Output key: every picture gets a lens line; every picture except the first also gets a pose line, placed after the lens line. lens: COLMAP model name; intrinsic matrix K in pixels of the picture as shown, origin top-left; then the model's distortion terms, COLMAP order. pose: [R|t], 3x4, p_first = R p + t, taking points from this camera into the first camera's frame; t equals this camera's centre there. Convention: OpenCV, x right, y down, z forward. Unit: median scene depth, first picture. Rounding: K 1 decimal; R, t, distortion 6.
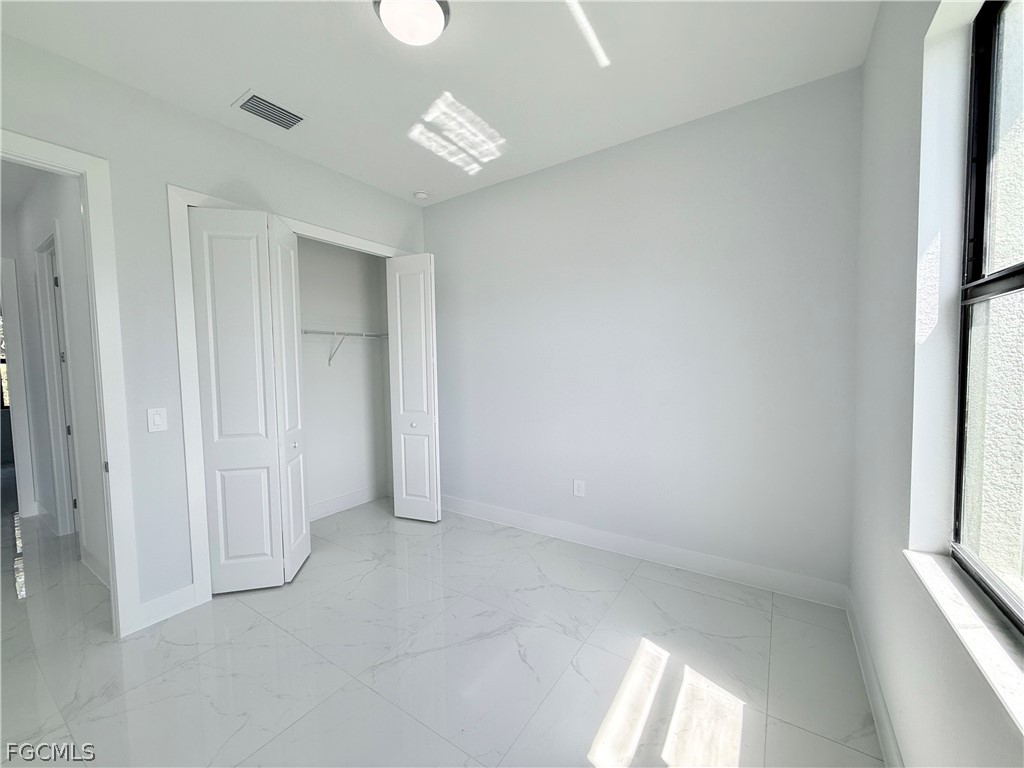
lens RADIAL K [[414.1, 0, 512.0], [0, 414.1, 384.0], [0, 0, 1]] dist [-0.017839, -0.000053]
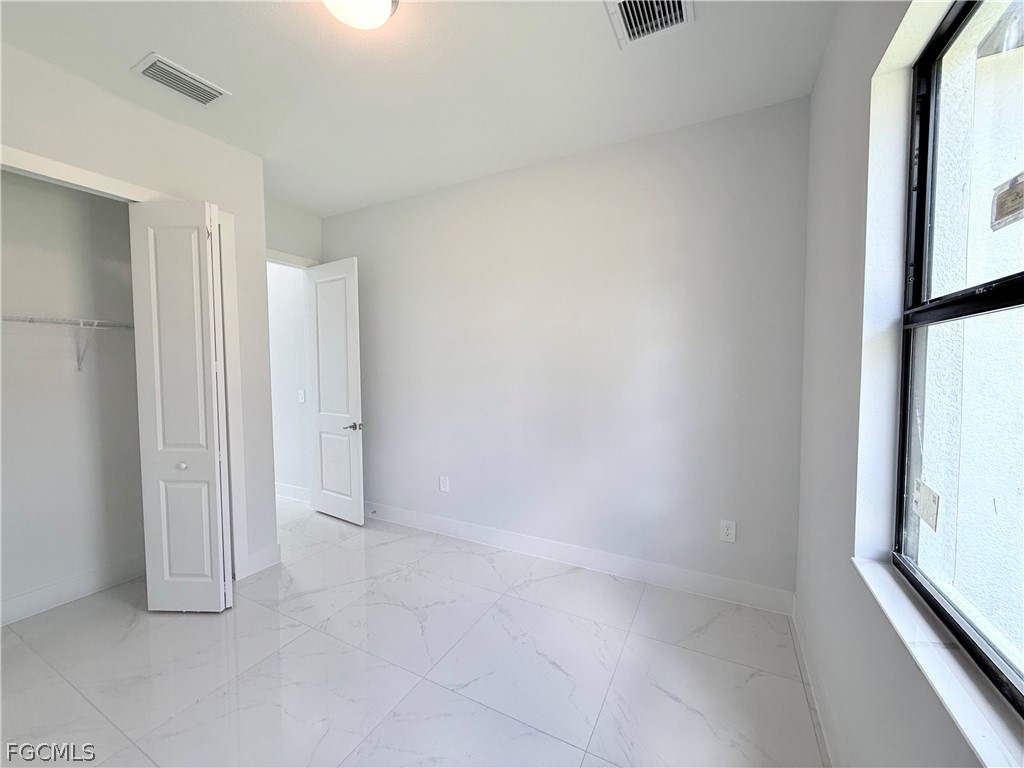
lens RADIAL K [[406.7, 0, 508.3], [0, 406.7, 384.7], [0, 0, 1]] dist [-0.000082, 0.000096]
pose [[0.997576, 0.020367, 0.066543, 0.136259], [-0.018547, 0.999440, -0.027854, -0.012222], [-0.067073, 0.026552, 0.997395, 0.200446]]
